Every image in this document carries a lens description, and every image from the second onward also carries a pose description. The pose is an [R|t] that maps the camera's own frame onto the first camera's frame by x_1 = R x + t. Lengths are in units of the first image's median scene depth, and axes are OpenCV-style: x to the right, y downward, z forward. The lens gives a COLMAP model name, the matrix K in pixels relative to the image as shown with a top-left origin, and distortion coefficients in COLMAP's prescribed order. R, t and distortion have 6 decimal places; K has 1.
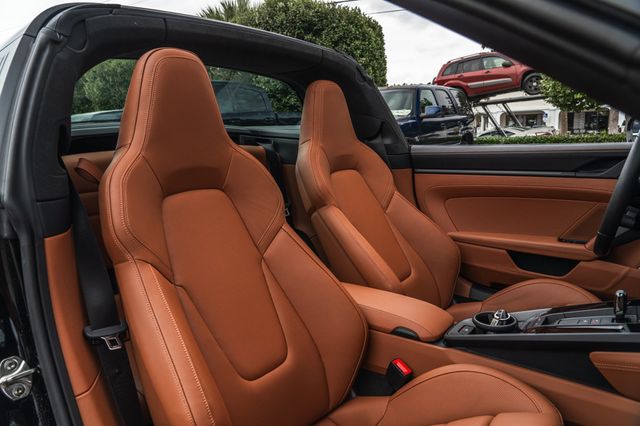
lens RADIAL K [[483.6, 0, 321.9], [0, 483.6, 212.4], [0, 0, 1]] dist [0.006884, -0.015290]
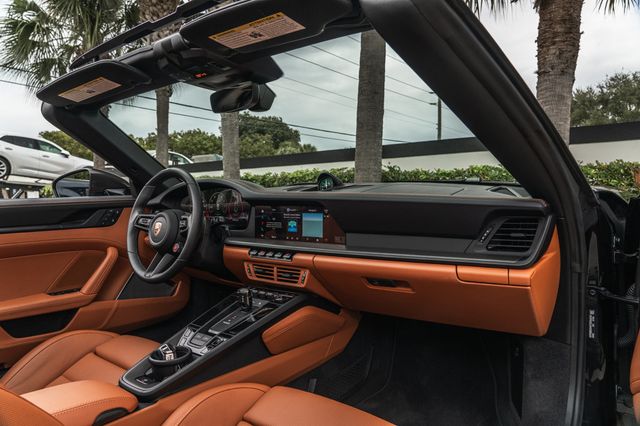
lens RADIAL K [[434.3, 0, 312.0], [0, 434.3, 214.1], [0, 0, 1]] dist [-0.010357, 0.009800]
pose [[0.047539, -0.022460, 0.998617, -0.366322], [0.182076, 0.983193, 0.013445, -0.019294], [-0.982135, 0.181185, 0.050830, 0.410014]]
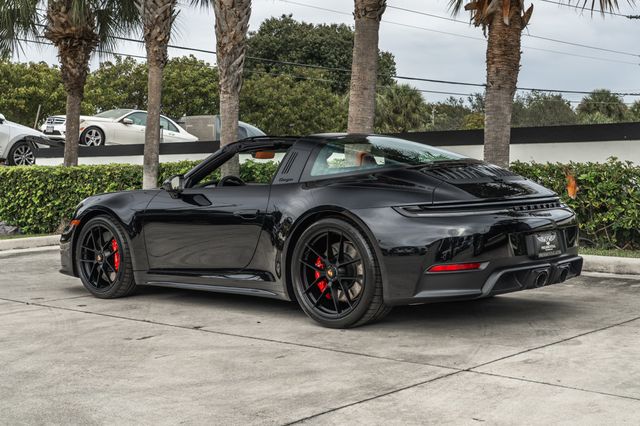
lens RADIAL K [[1076.1, 0, 317.1], [0, 1076.1, 156.8], [0, 0, 1]] dist [0.121260, 0.000000]
pose [[0.178799, 0.048181, 0.982705, -5.552638], [0.154543, 0.985027, -0.076413, 0.334398], [-0.971672, 0.165533, 0.168676, -1.078515]]
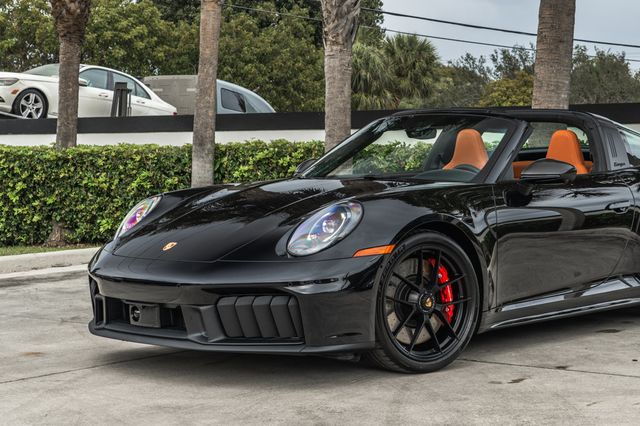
lens RADIAL K [[1574.9, 0, 405.4], [0, 1574.9, 196.9], [0, 0, 1]] dist [0.121481, 0.000000]
pose [[0.036455, 0.012893, 0.999252, -6.038482], [0.154629, 0.987801, -0.018387, 0.097340], [-0.987300, 0.155184, 0.034017, 0.638913]]
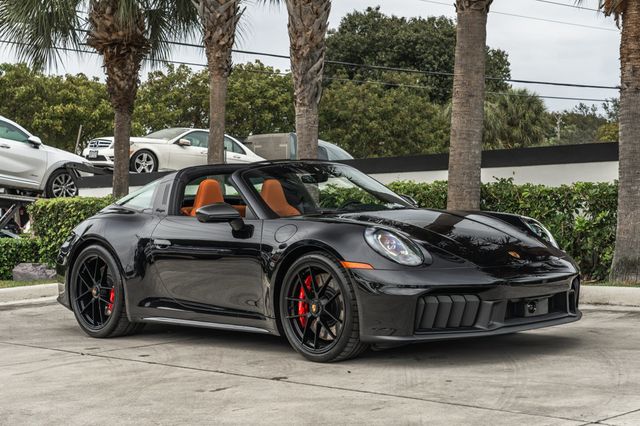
lens RADIAL K [[1334.5, 0, 304.2], [0, 1334.5, 198.6], [0, 0, 1]] dist [0.124847, 0.000000]
pose [[0.259059, 0.033237, 0.965290, -5.832467], [0.166696, 0.982872, -0.078580, 0.376004], [-0.951368, 0.181267, 0.249081, -1.119714]]
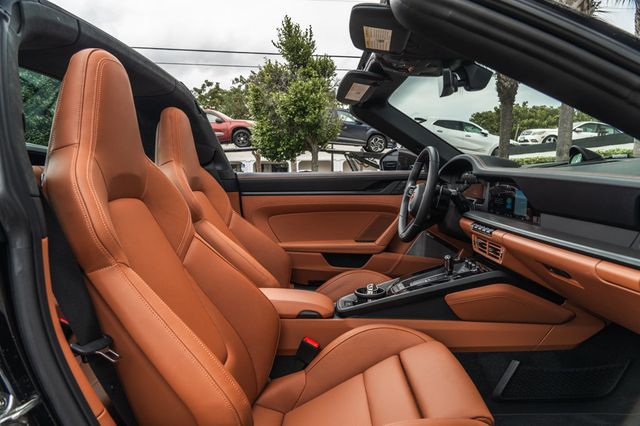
lens RADIAL K [[434.3, 0, 322.9], [0, 434.3, 208.6], [0, 0, 1]] dist [-0.010357, 0.009800]
pose [[0.814878, -0.023062, 0.579174, -0.300696], [0.078531, 0.994388, -0.070895, 0.045812], [-0.574289, 0.103254, 0.812115, 0.047921]]
